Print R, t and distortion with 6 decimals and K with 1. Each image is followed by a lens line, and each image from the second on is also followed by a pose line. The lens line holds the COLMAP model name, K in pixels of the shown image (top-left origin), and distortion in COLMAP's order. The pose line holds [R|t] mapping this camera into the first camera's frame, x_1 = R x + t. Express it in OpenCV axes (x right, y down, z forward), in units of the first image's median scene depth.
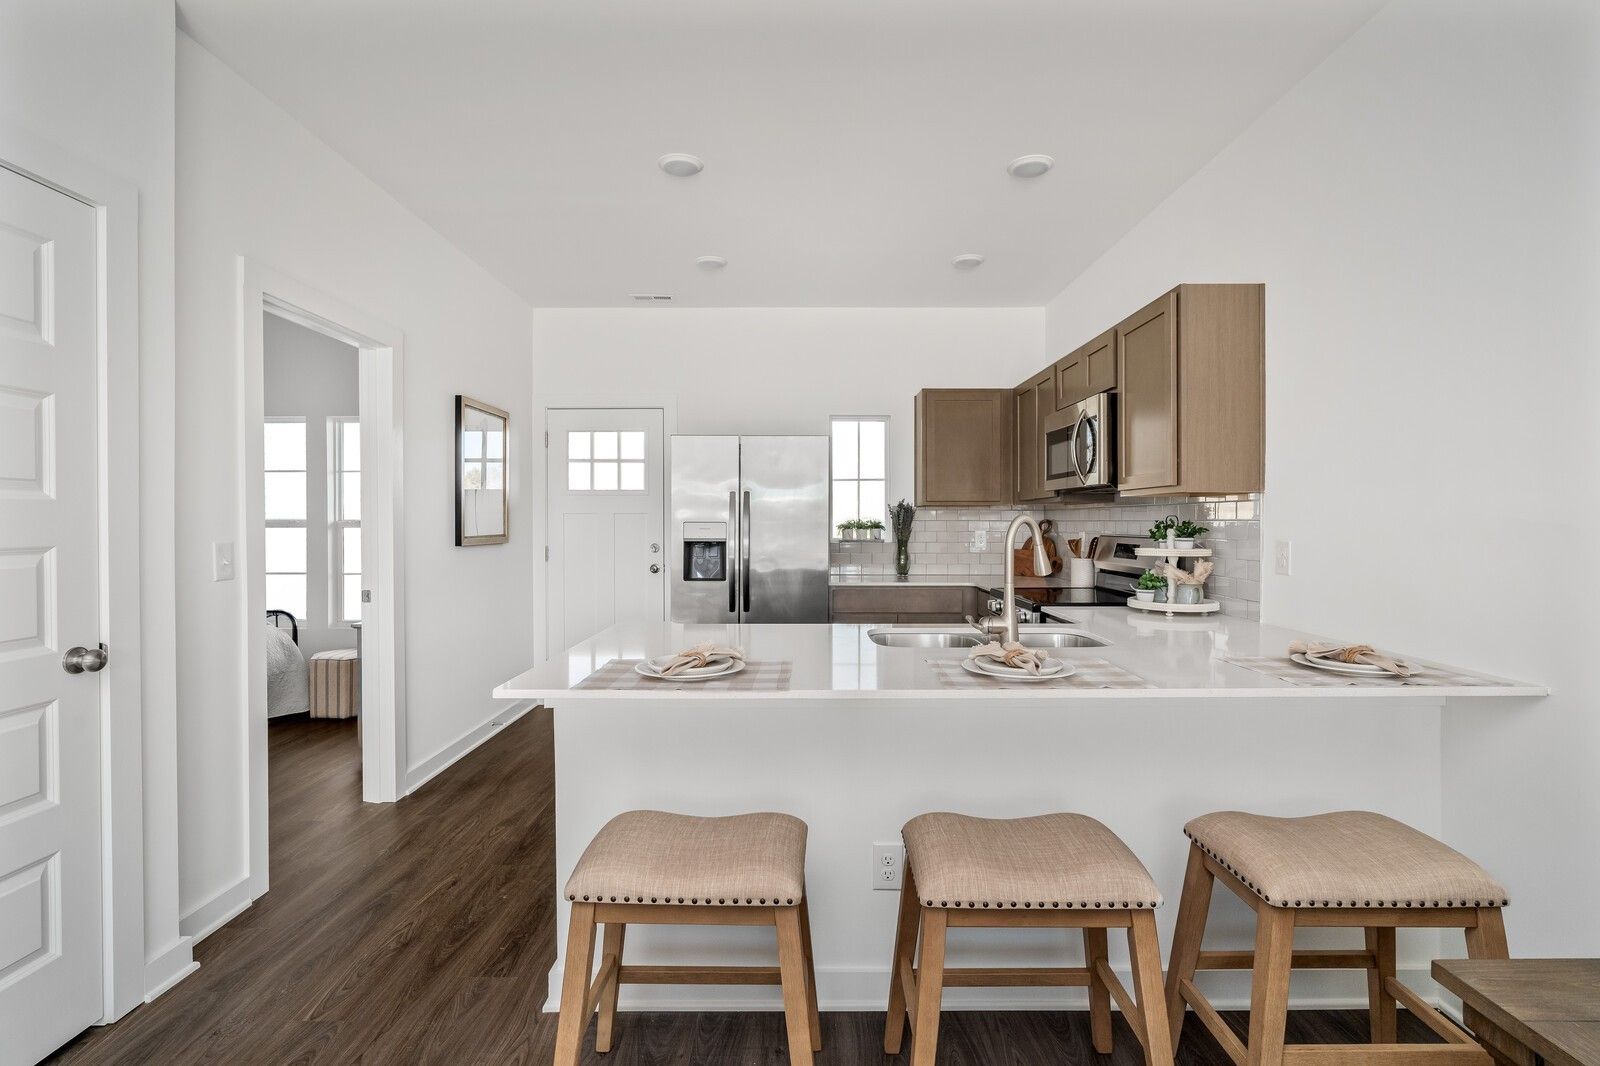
lens RADIAL K [[741.9, 0, 807.5], [0, 741.9, 526.3], [0, 0, 1]] dist [-0.020225, 0.002179]
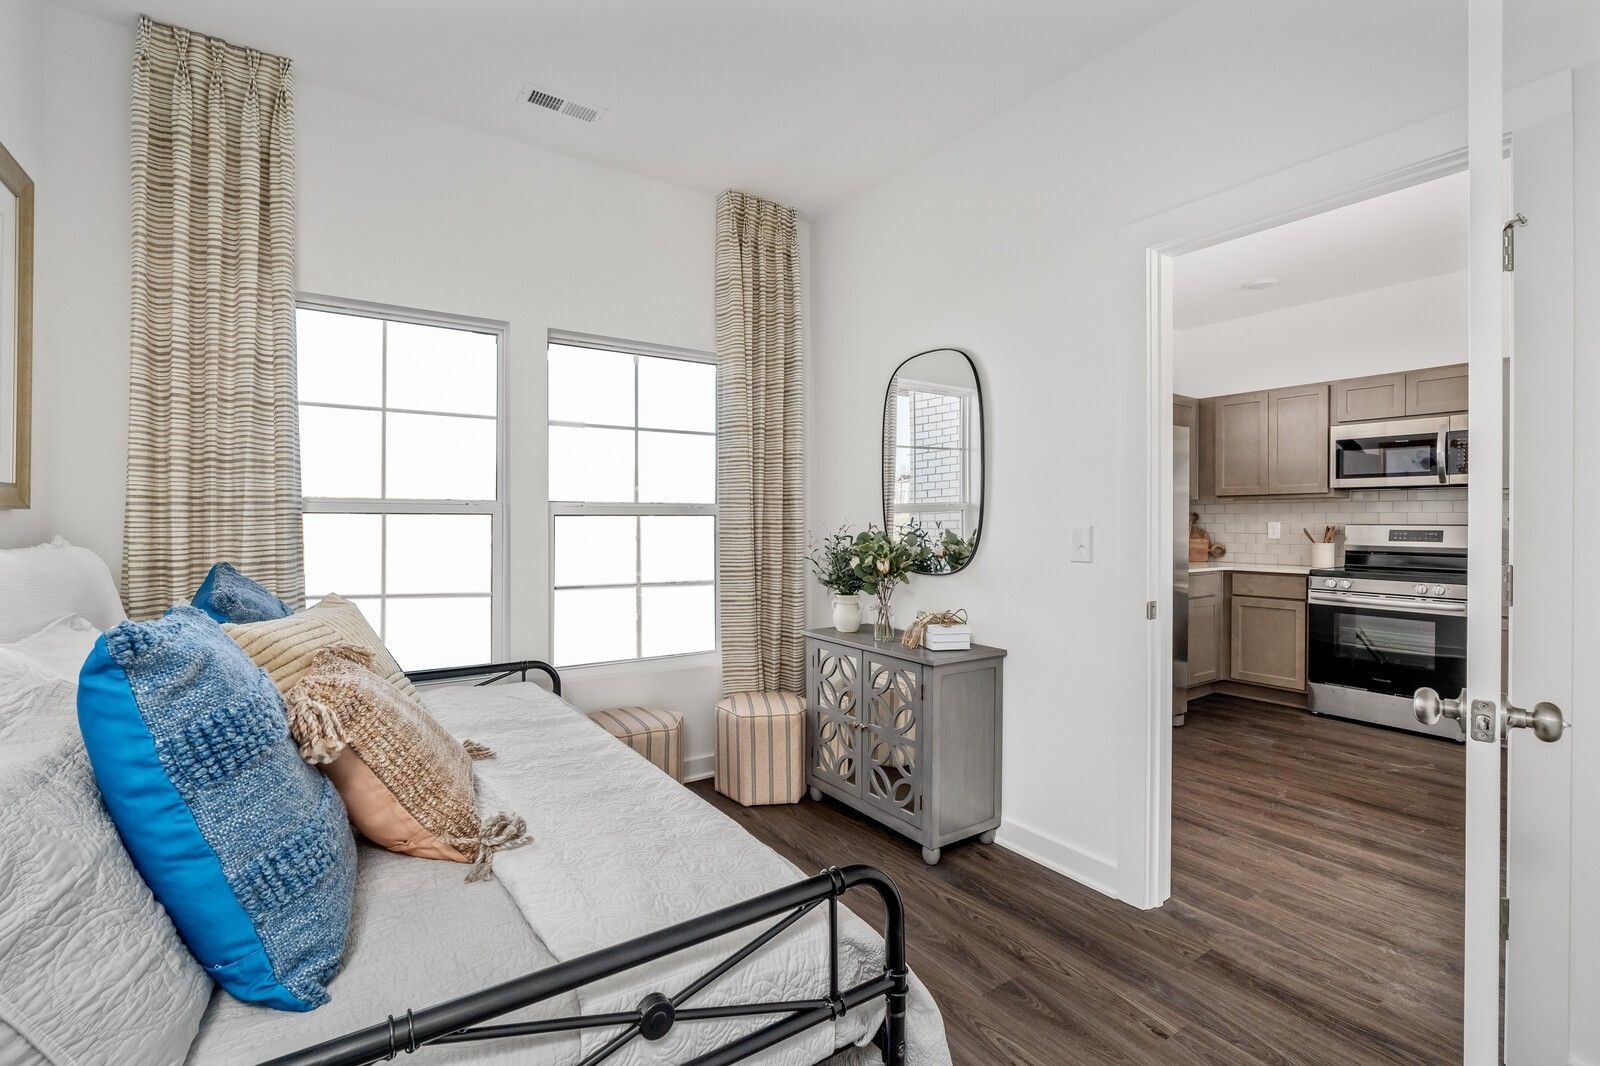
lens RADIAL K [[715.6, 0, 799.4], [0, 715.6, 520.8], [0, 0, 1]] dist [-0.012415, 0.001435]
pose [[0.826159, 0.000048, 0.563437, -0.984892], [0.004248, 0.999971, -0.006314, 0.009340], [-0.563421, 0.007609, 0.826135, 0.497237]]
